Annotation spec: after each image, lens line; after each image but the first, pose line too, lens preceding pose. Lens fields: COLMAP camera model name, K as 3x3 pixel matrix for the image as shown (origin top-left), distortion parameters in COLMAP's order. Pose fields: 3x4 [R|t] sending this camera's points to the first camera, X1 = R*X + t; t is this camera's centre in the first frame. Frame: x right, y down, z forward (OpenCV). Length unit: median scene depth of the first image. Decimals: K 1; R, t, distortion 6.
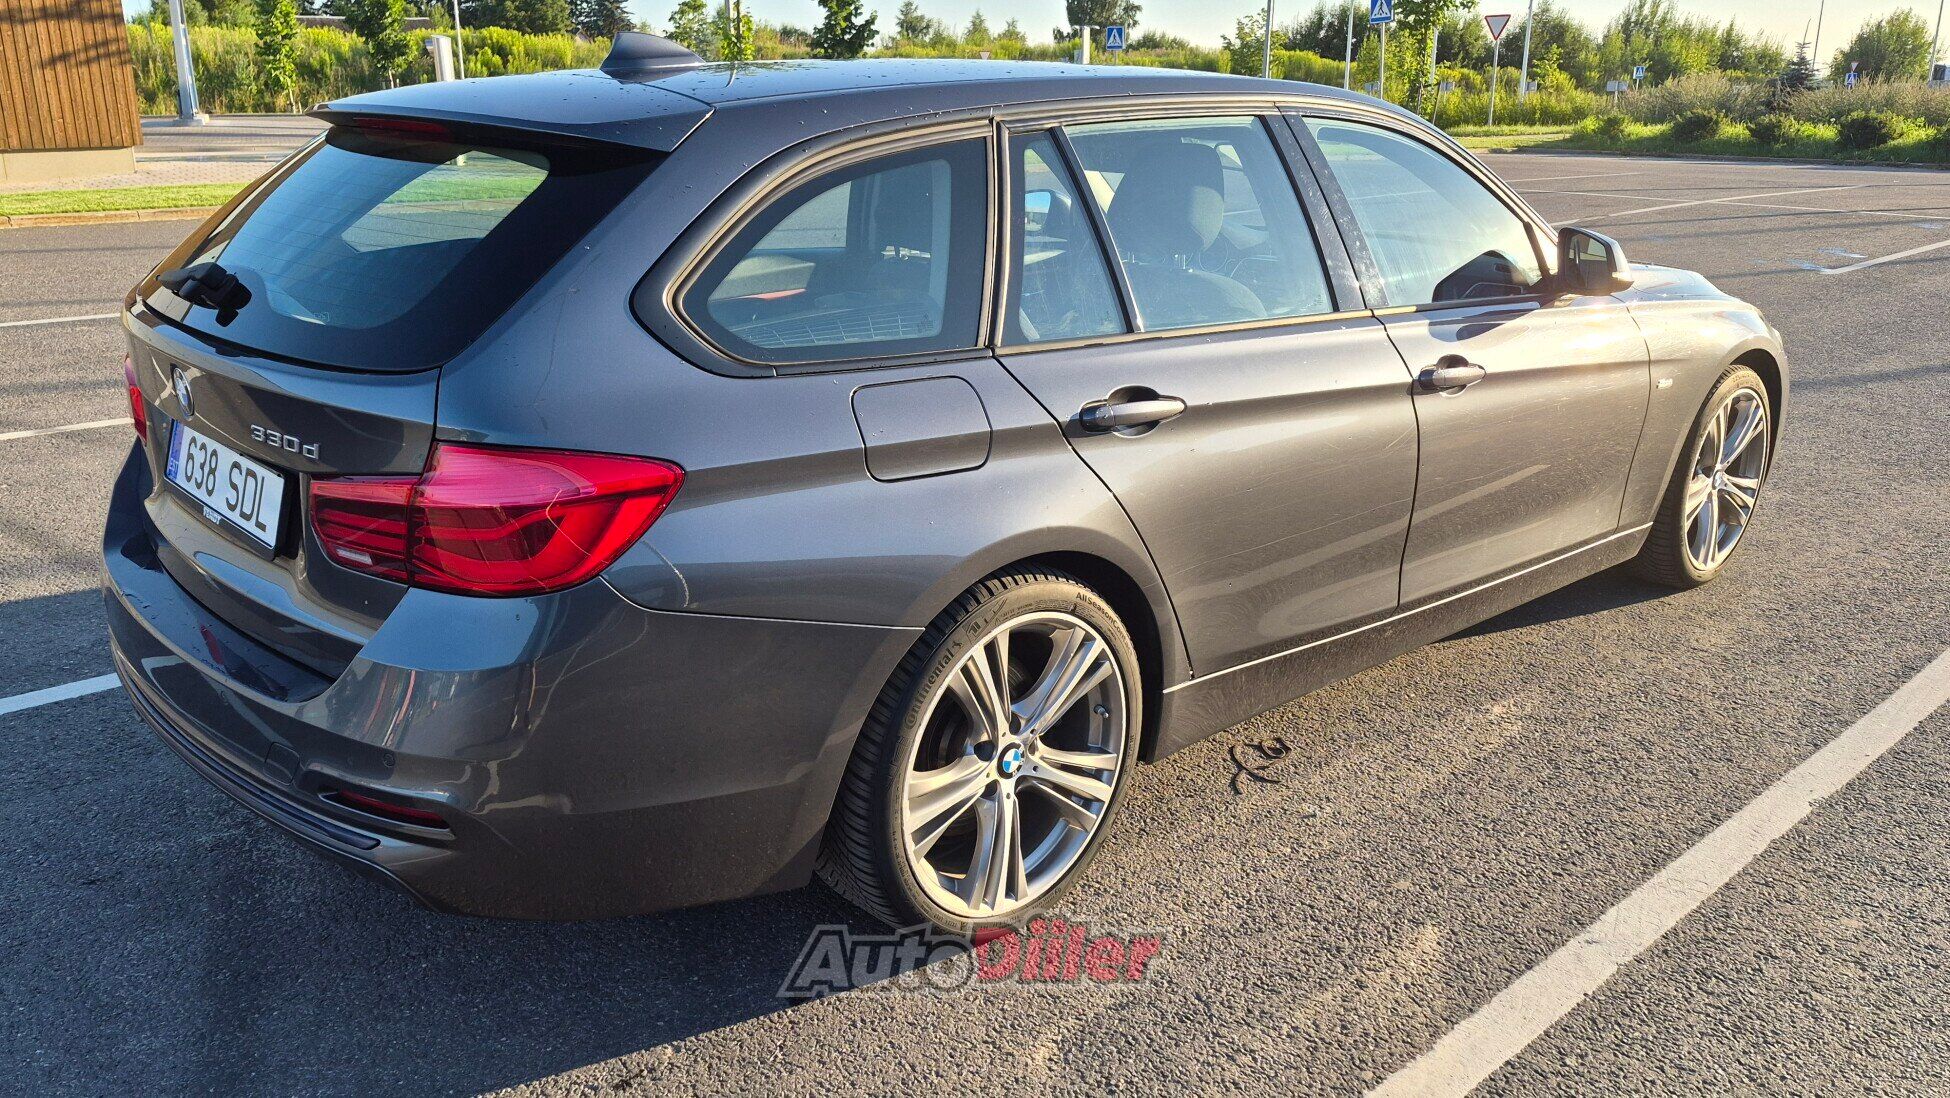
lens RADIAL K [[1499.3, 0, 946.4], [0, 1499.3, 550.7], [0, 0, 1]] dist [0.085679, -0.106456]
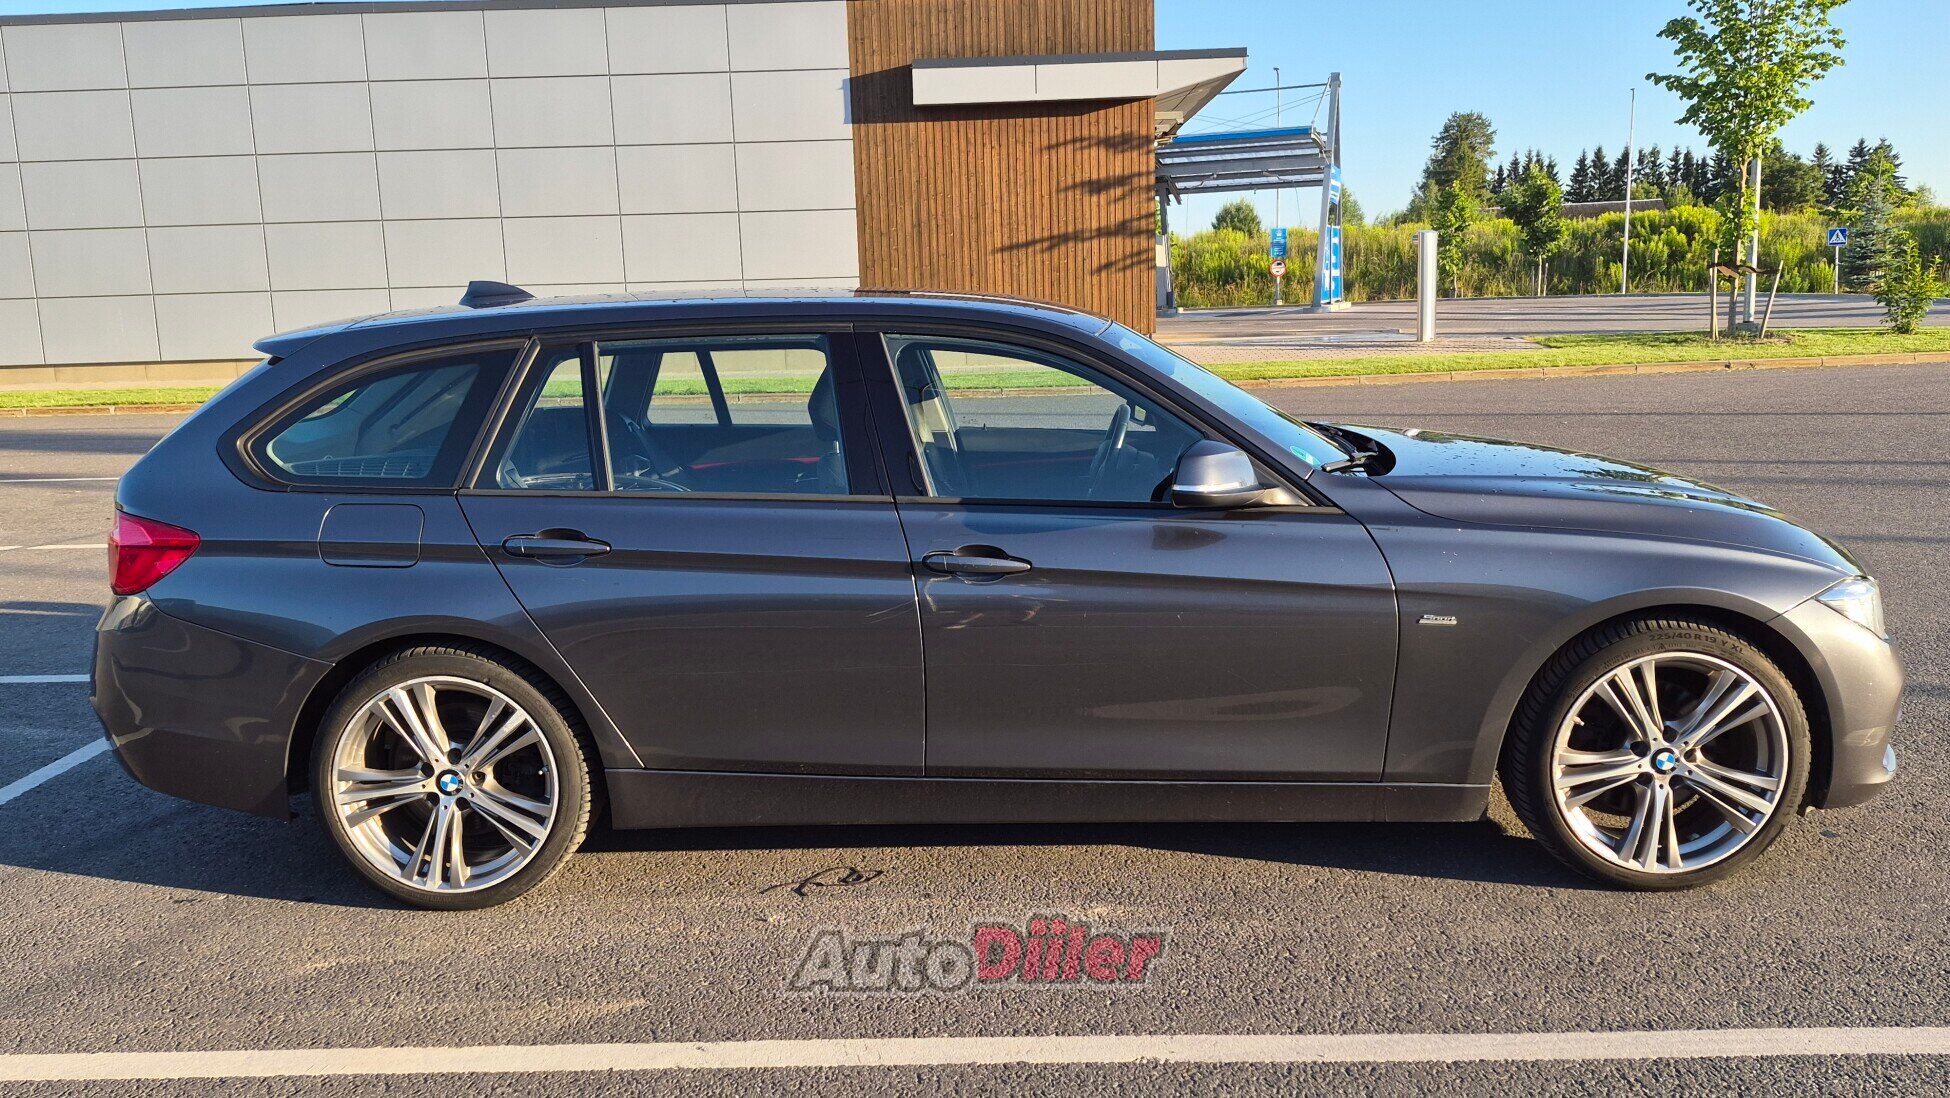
lens RADIAL K [[1499.3, 0, 946.4], [0, 1499.3, 550.7], [0, 0, 1]] dist [0.085679, -0.106456]
pose [[0.723194, 0.098733, -0.683551, 0.200830], [-0.174930, 0.983642, -0.042996, -0.014228], [0.668124, 0.150668, 0.728635, 0.037103]]
